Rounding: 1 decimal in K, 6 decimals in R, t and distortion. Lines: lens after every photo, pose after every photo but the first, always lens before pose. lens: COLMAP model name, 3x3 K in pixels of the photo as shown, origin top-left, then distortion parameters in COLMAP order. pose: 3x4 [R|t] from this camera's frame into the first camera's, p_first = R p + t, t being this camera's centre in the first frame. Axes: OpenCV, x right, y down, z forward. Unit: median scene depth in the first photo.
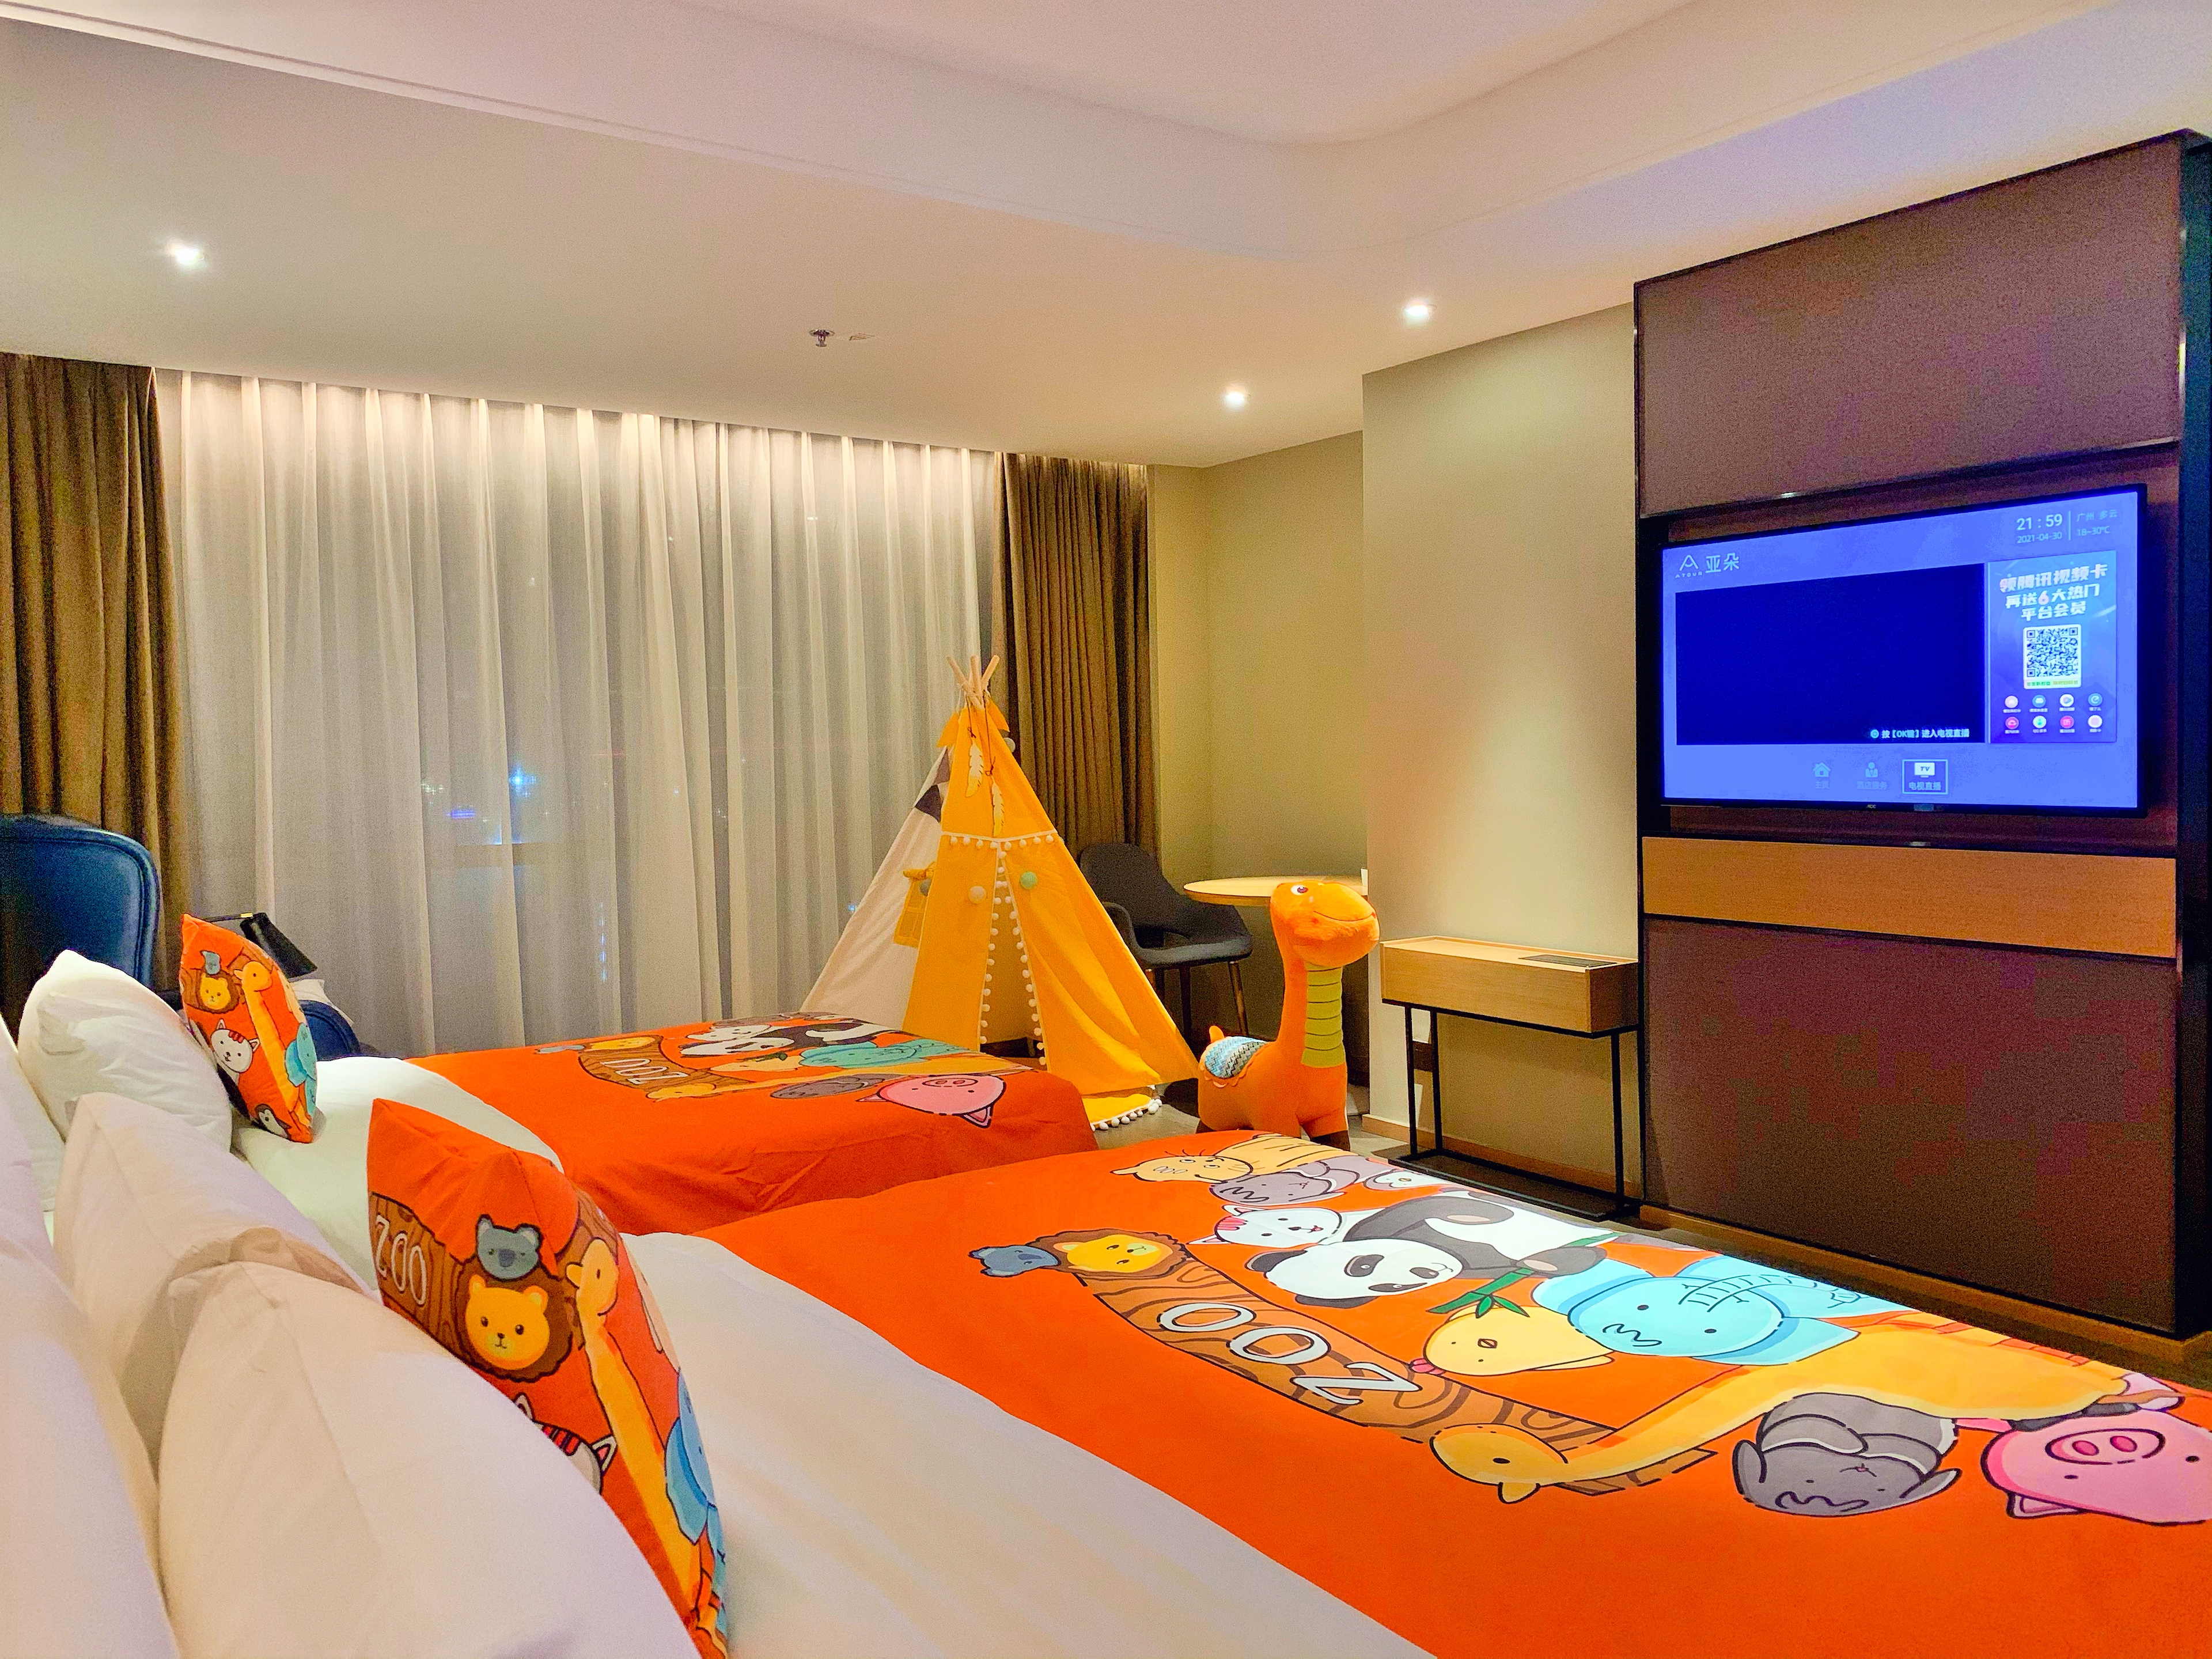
lens RADIAL K [[1679.4, 0, 1106.0], [0, 1679.4, 829.5], [0, 0, 1]] dist [0.001769, -0.000522]
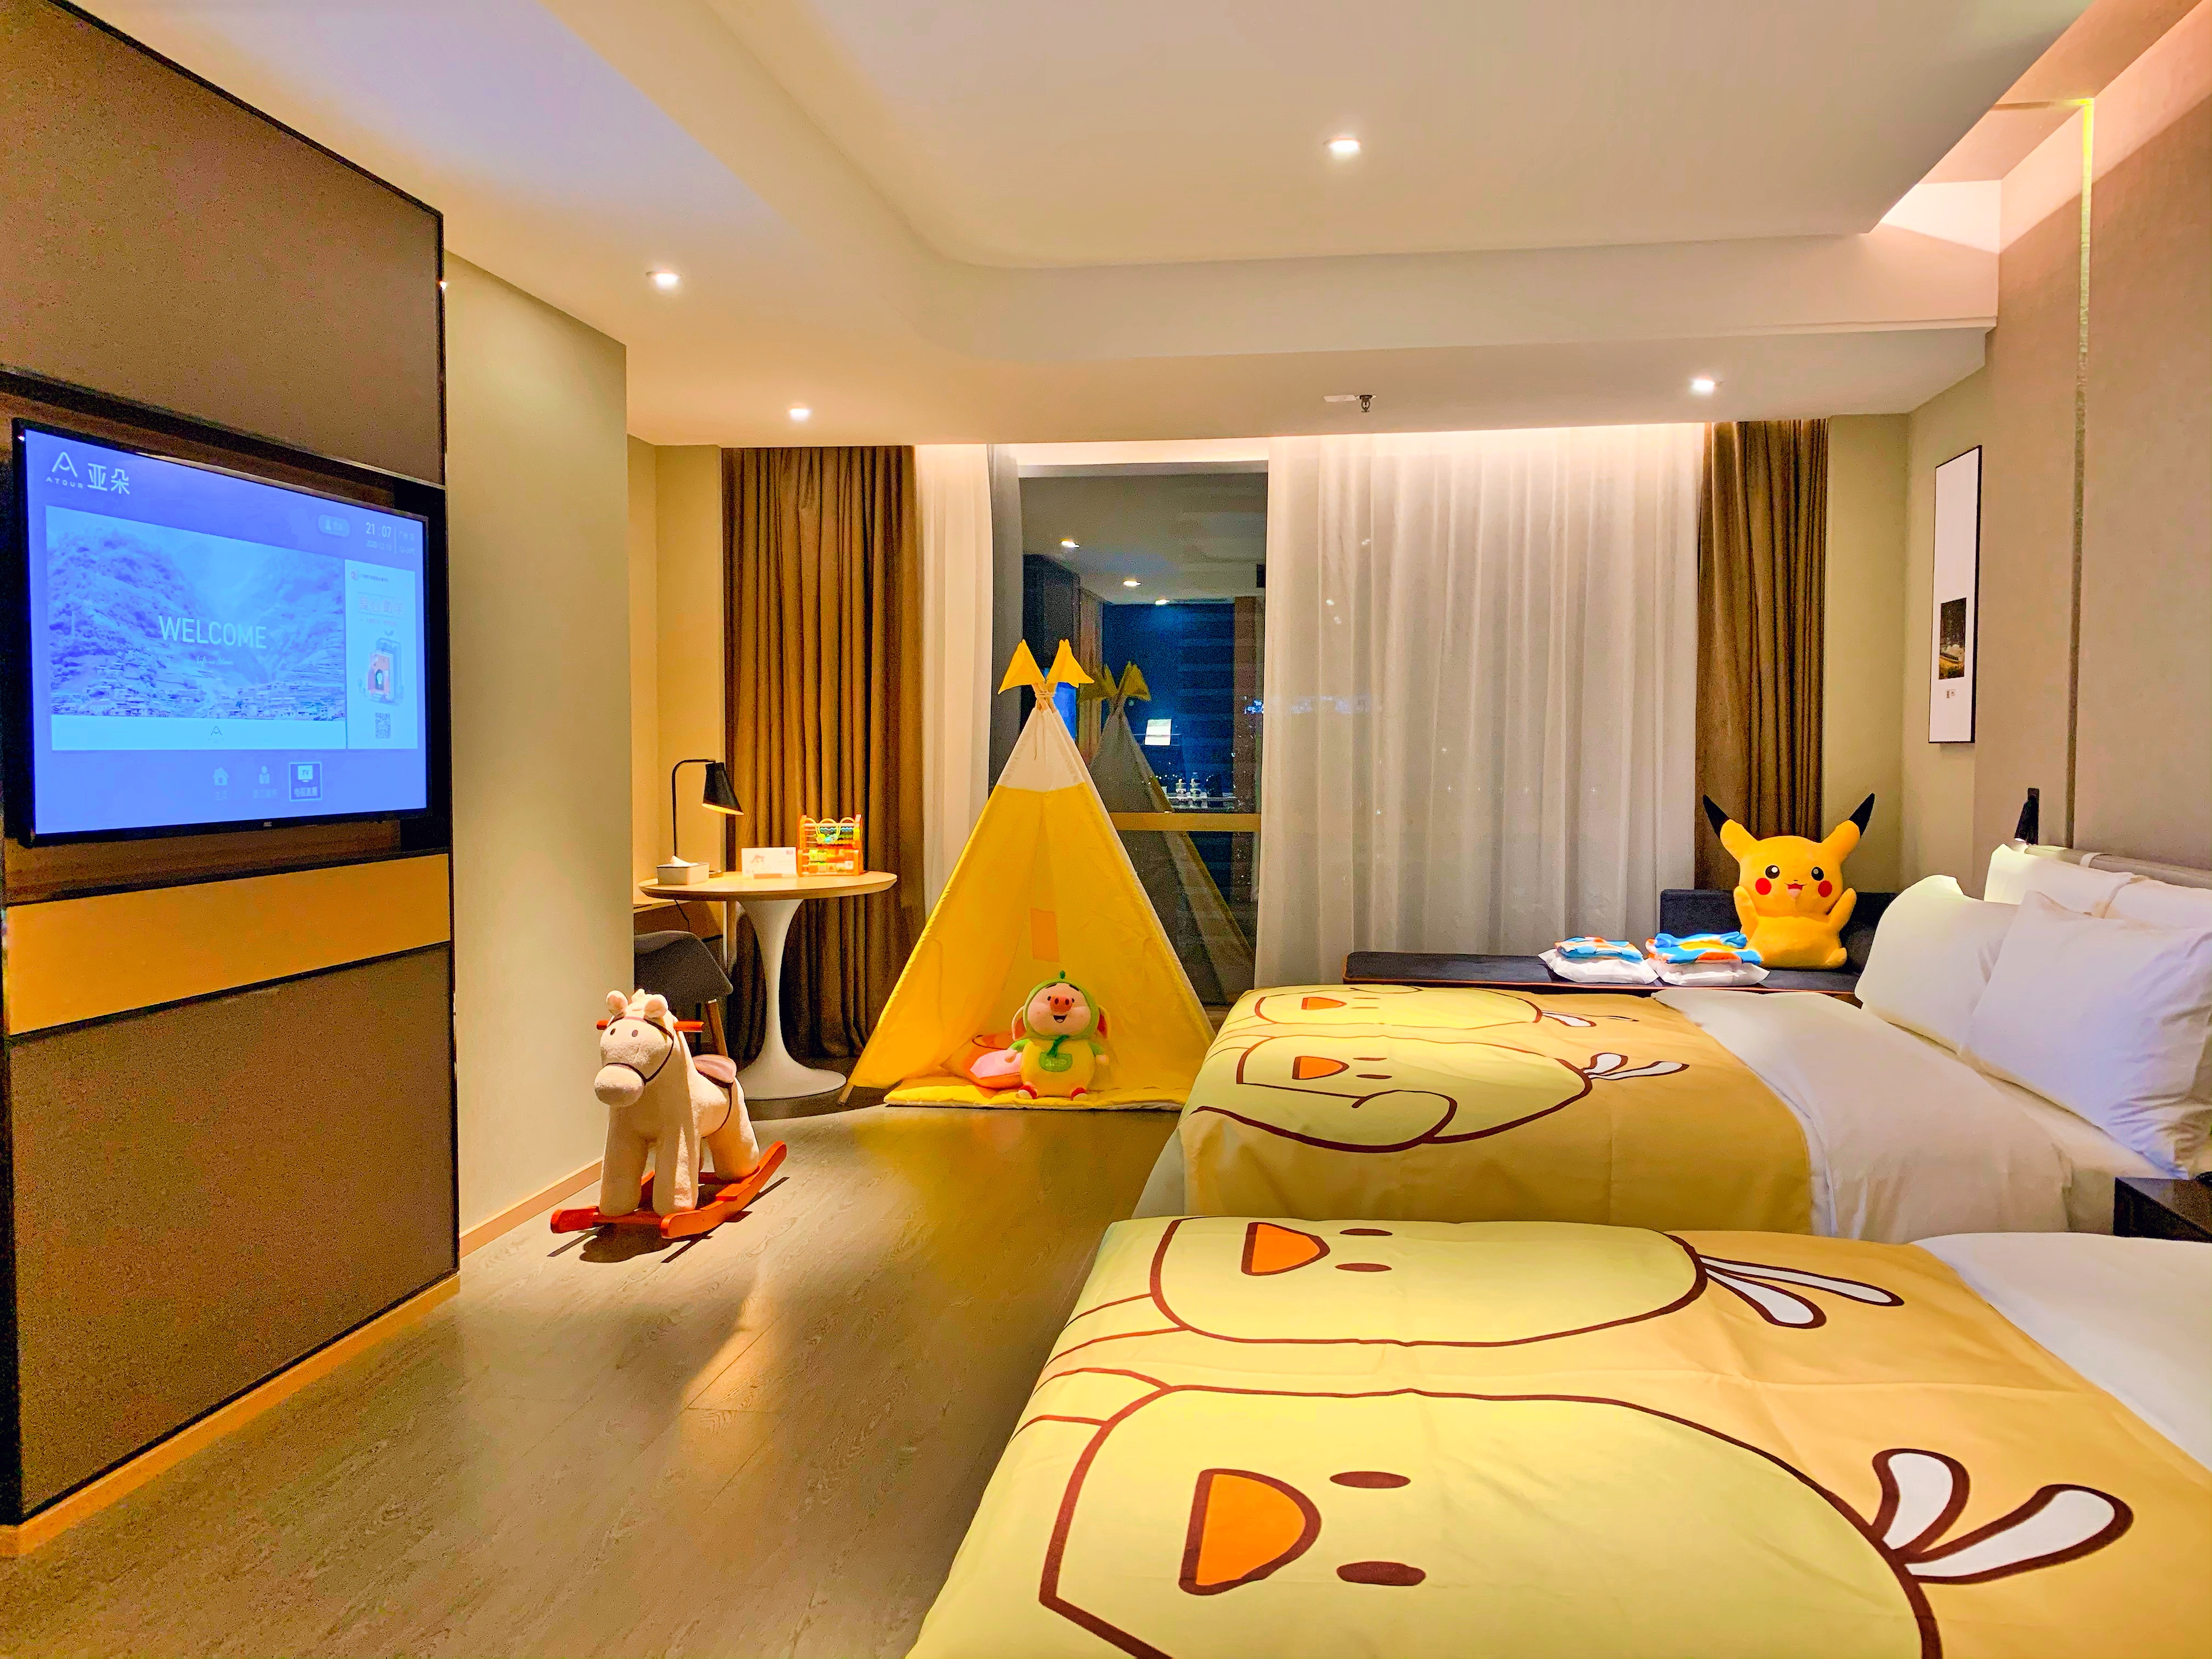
lens RADIAL K [[1679.4, 0, 1106.0], [0, 1679.4, 829.5], [0, 0, 1]] dist [0.001769, -0.000522]
pose [[-0.723125, -0.007562, 0.690676, -0.446792], [0.059891, 0.995487, 0.073605, -0.046237], [-0.688116, 0.094591, -0.719409, 1.352342]]
